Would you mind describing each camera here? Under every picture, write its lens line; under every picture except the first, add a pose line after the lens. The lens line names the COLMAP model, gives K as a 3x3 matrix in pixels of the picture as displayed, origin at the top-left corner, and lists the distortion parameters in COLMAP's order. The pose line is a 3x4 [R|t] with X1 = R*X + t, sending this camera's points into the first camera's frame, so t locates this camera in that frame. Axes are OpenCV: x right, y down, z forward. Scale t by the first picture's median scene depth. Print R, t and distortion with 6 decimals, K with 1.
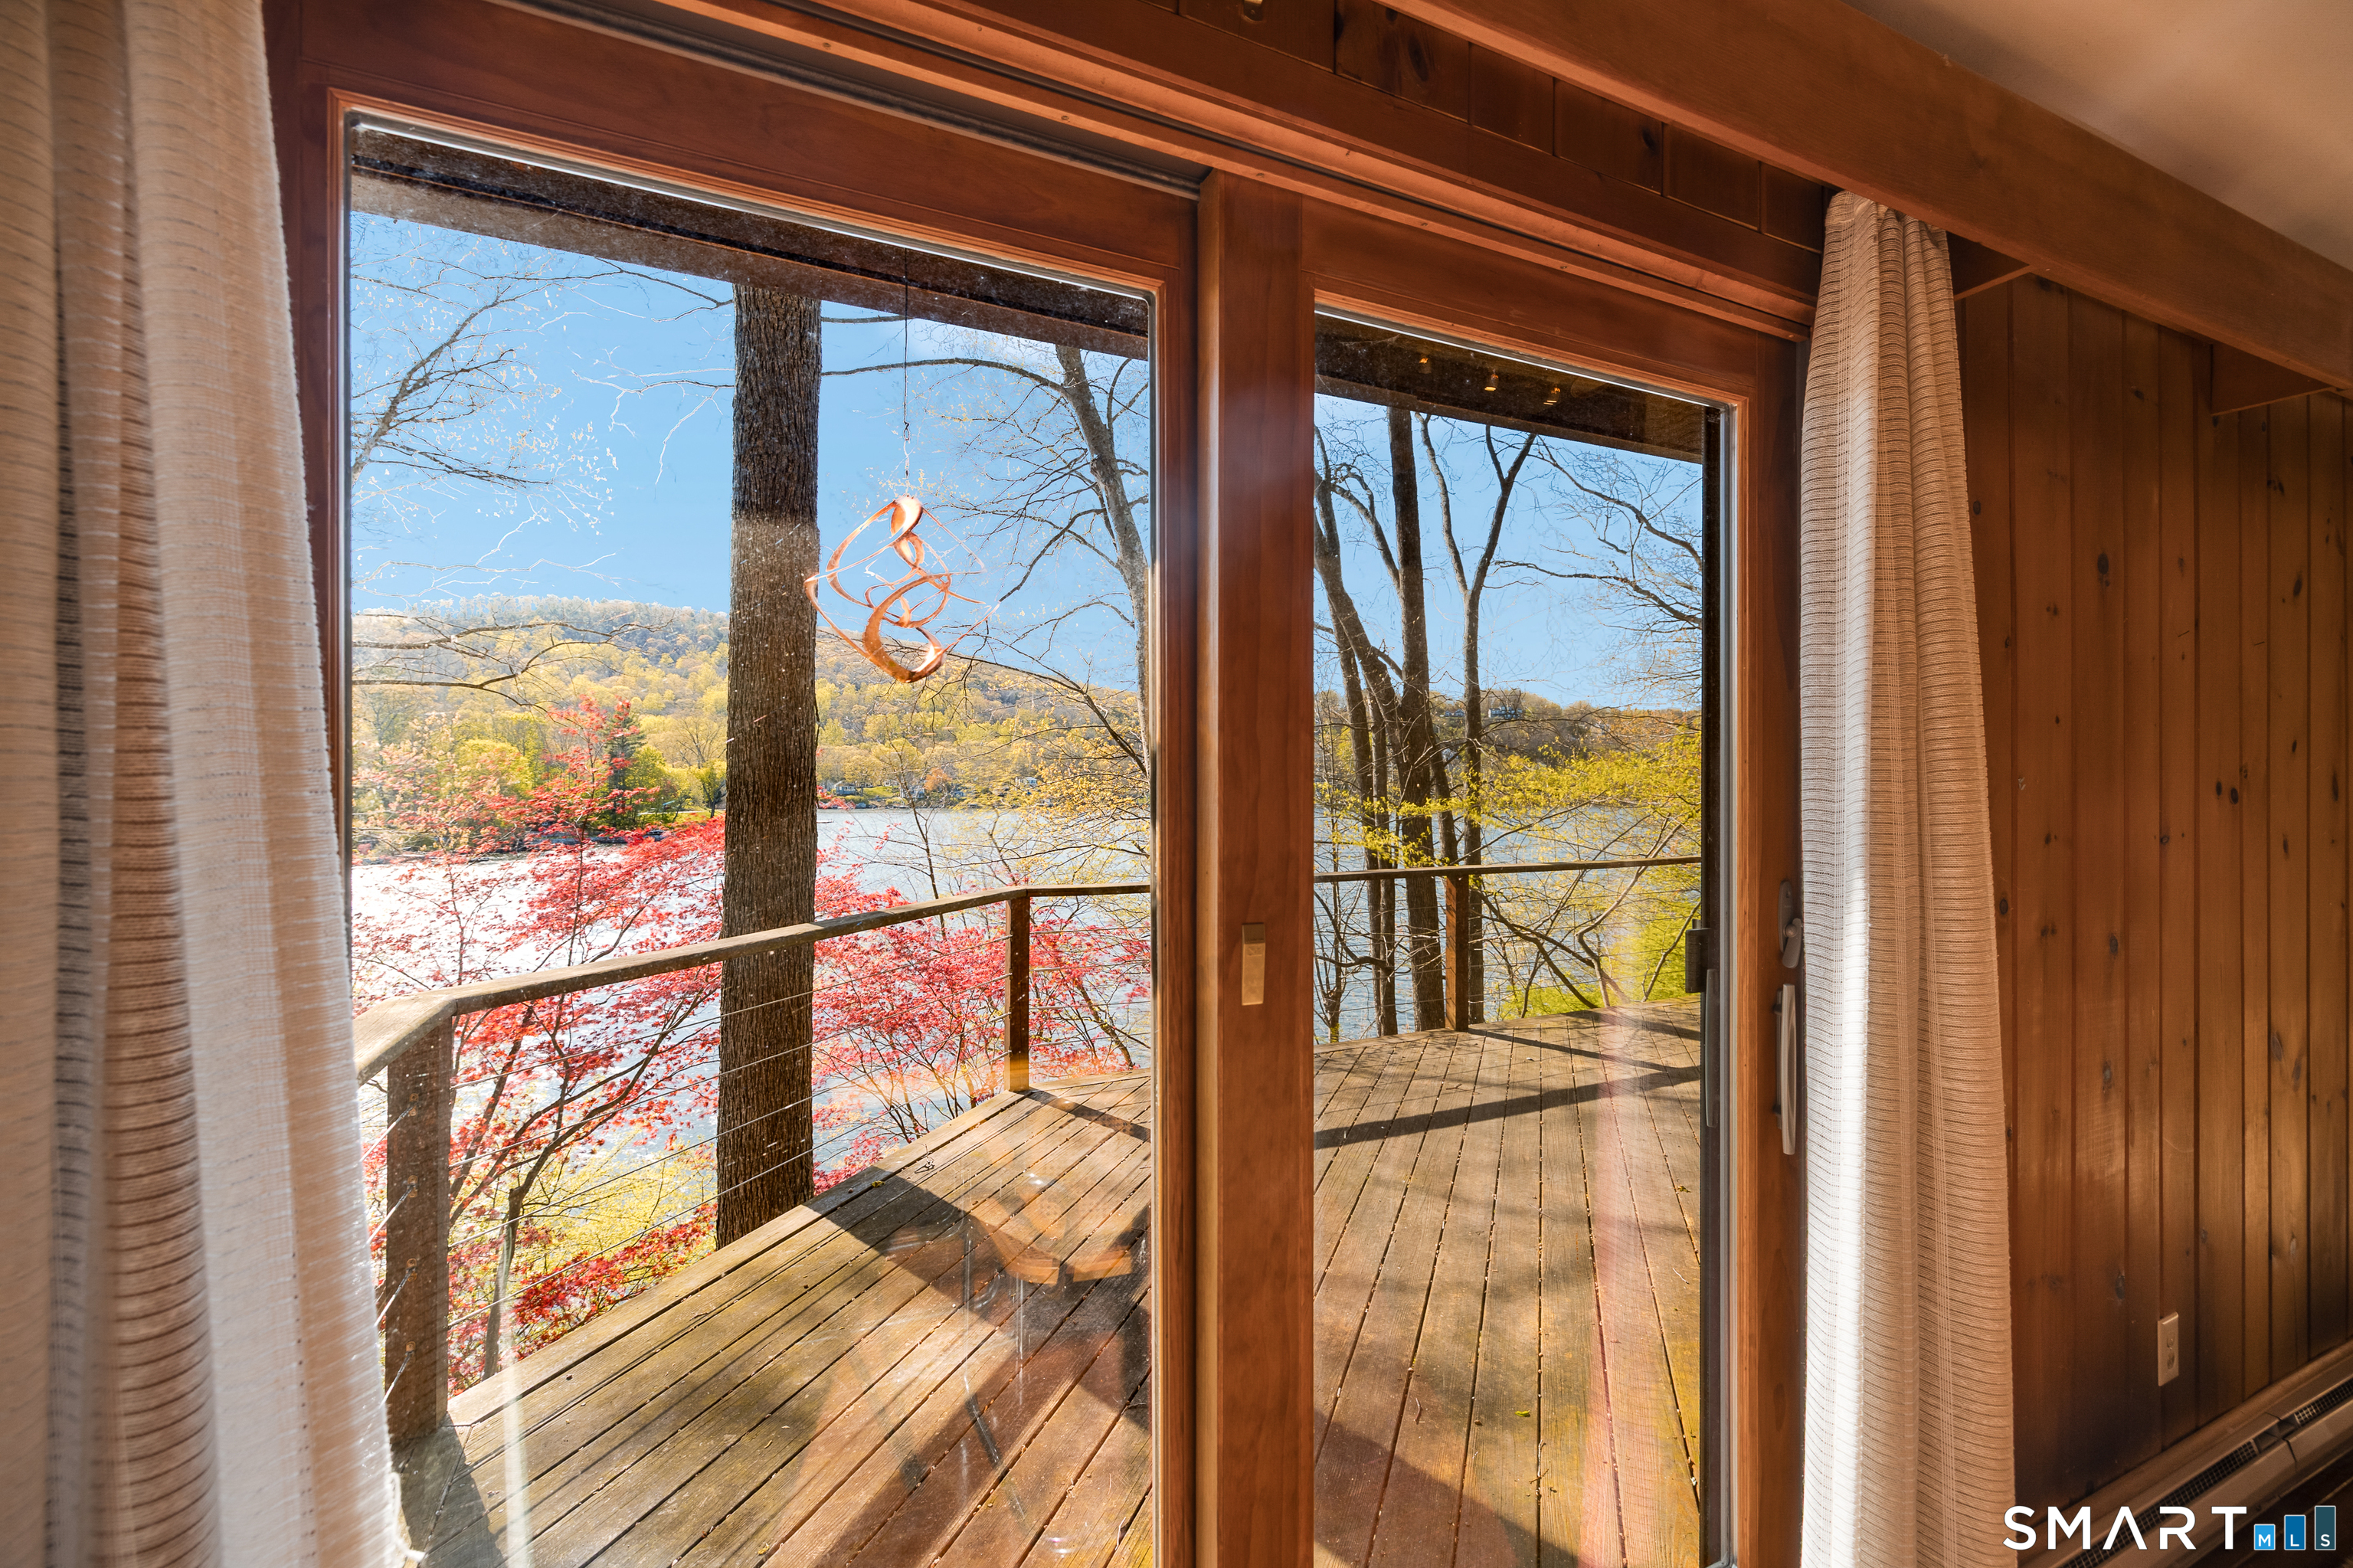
lens RADIAL K [[981.0, 0, 1174.6], [0, 981.0, 785.6], [0, 0, 1]] dist [0.000290, 0.000268]
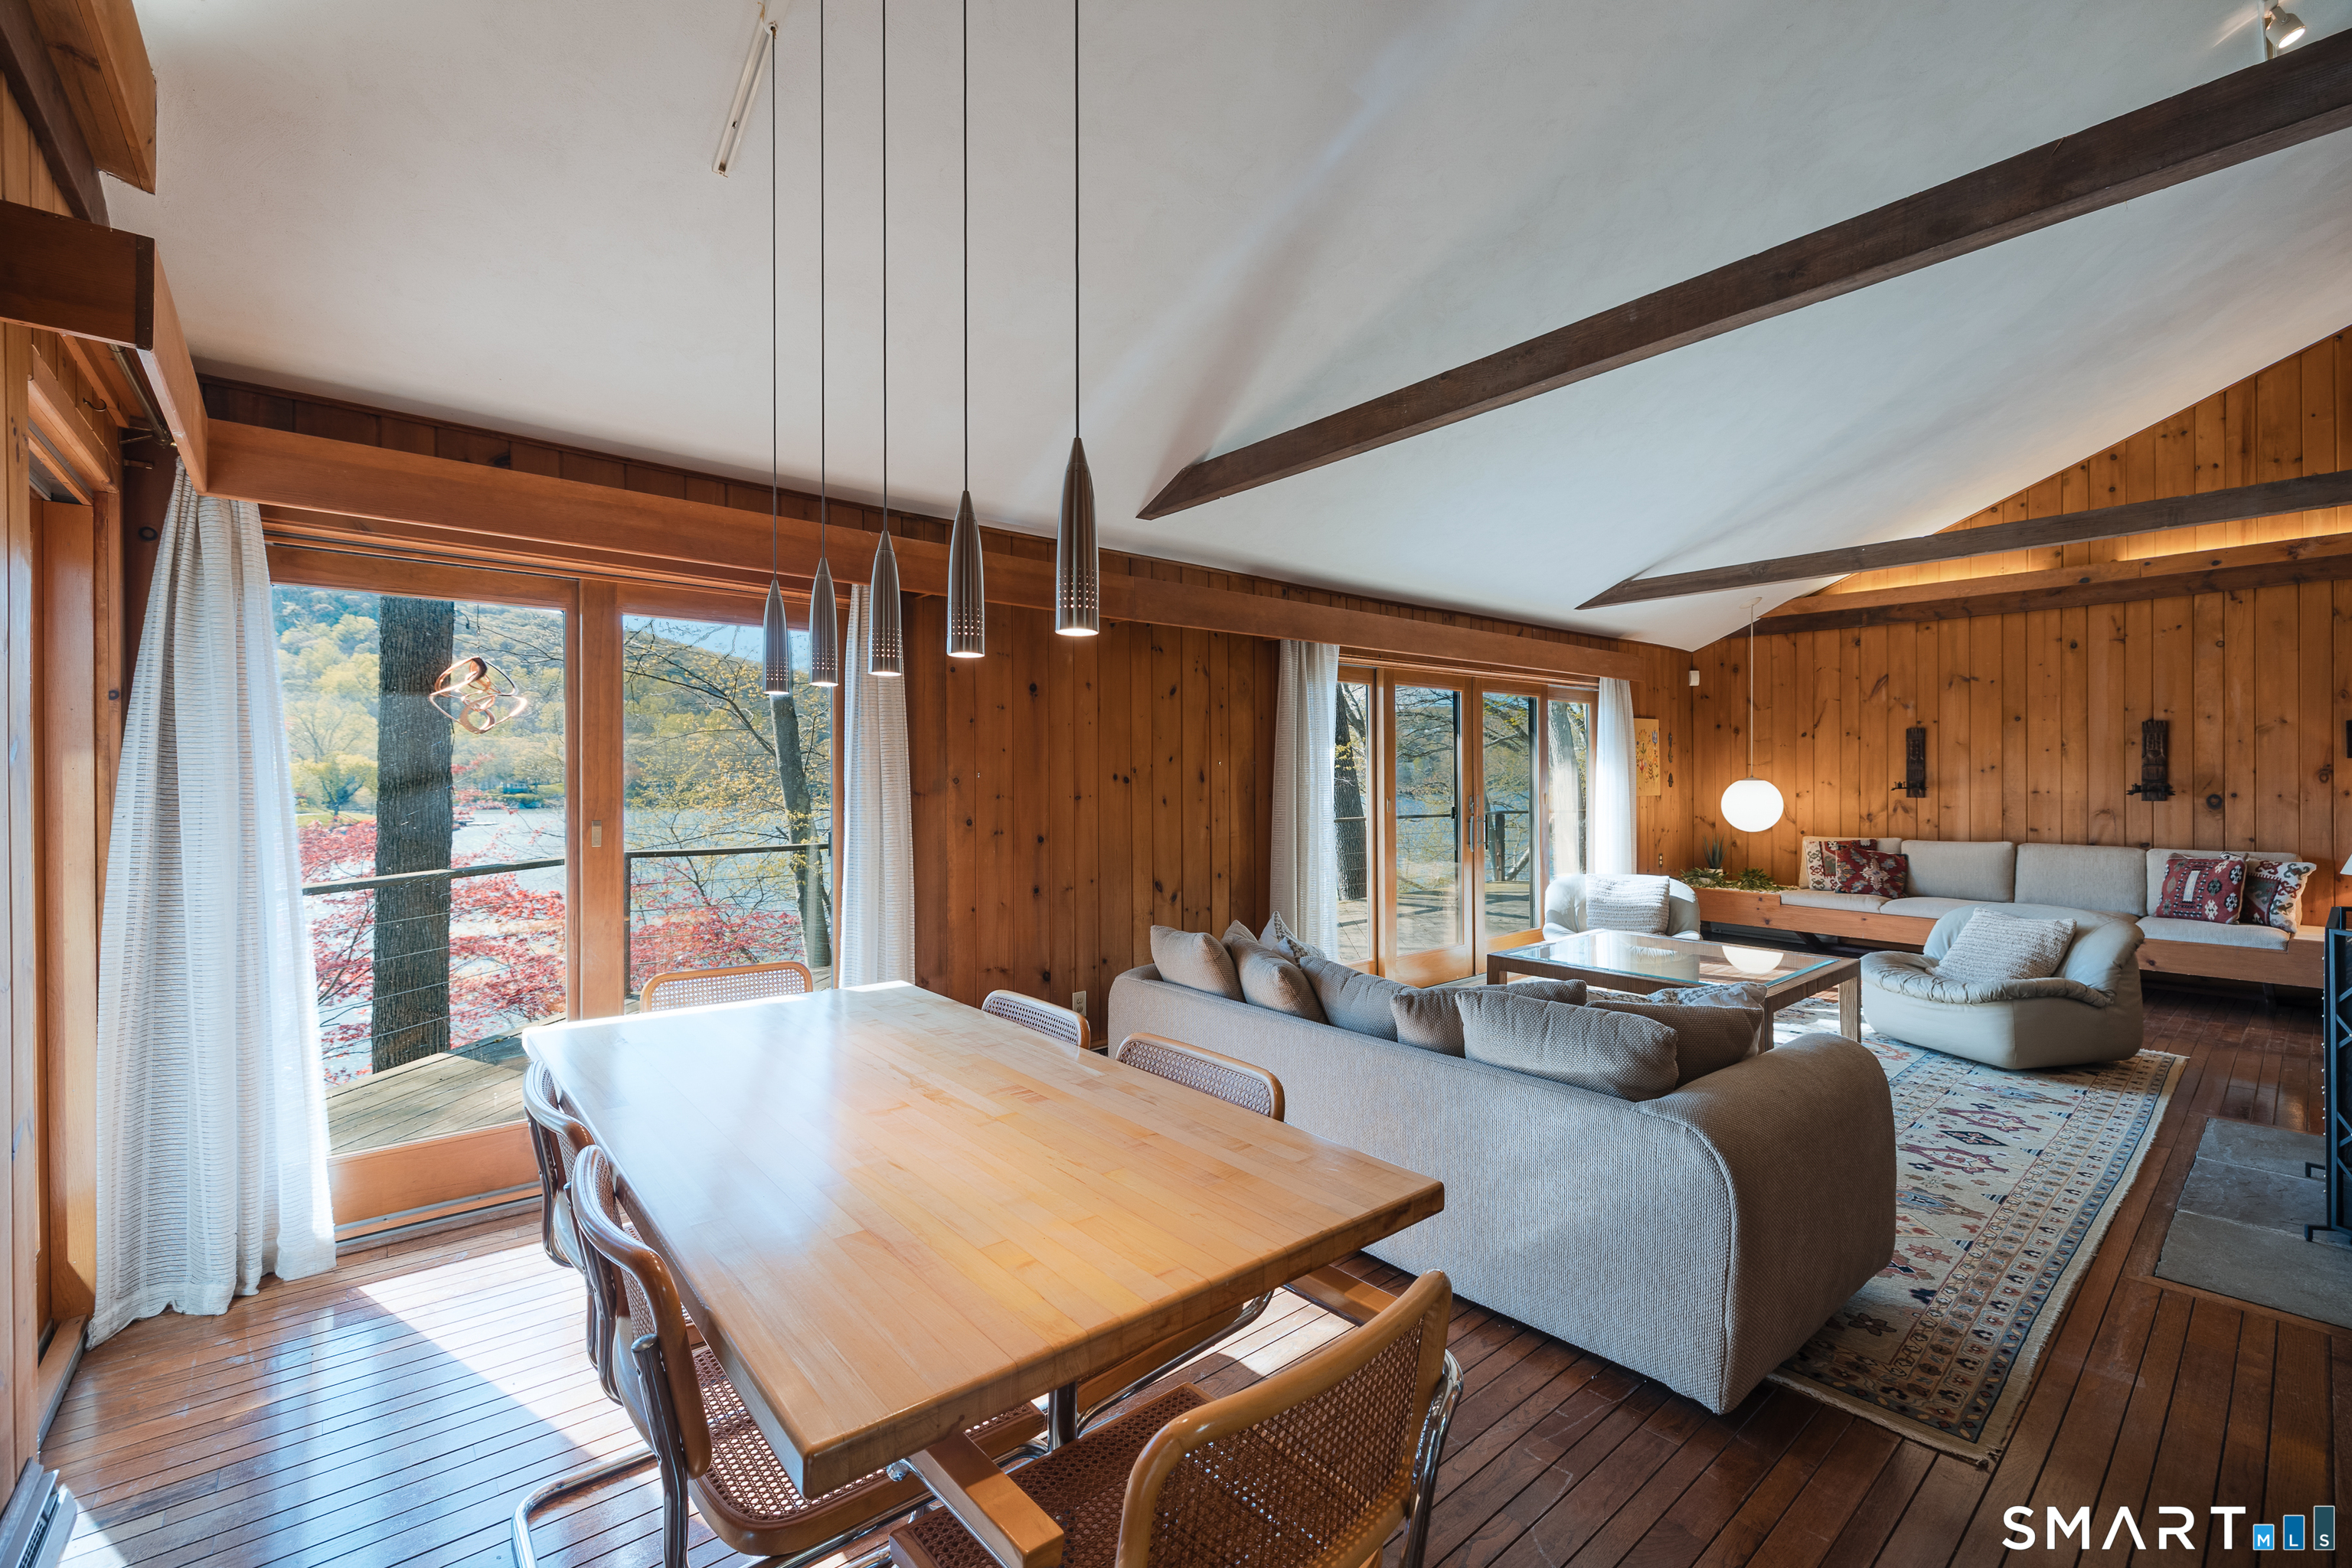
lens RADIAL K [[980.5, 0, 1179.4], [0, 980.5, 774.5], [0, 0, 1]] dist [0.000290, 0.000268]
pose [[0.963373, -0.001808, 0.268161, 0.358929], [0.003518, 0.999976, -0.005895, 0.007494], [-0.268144, 0.006623, 0.963356, -0.868104]]
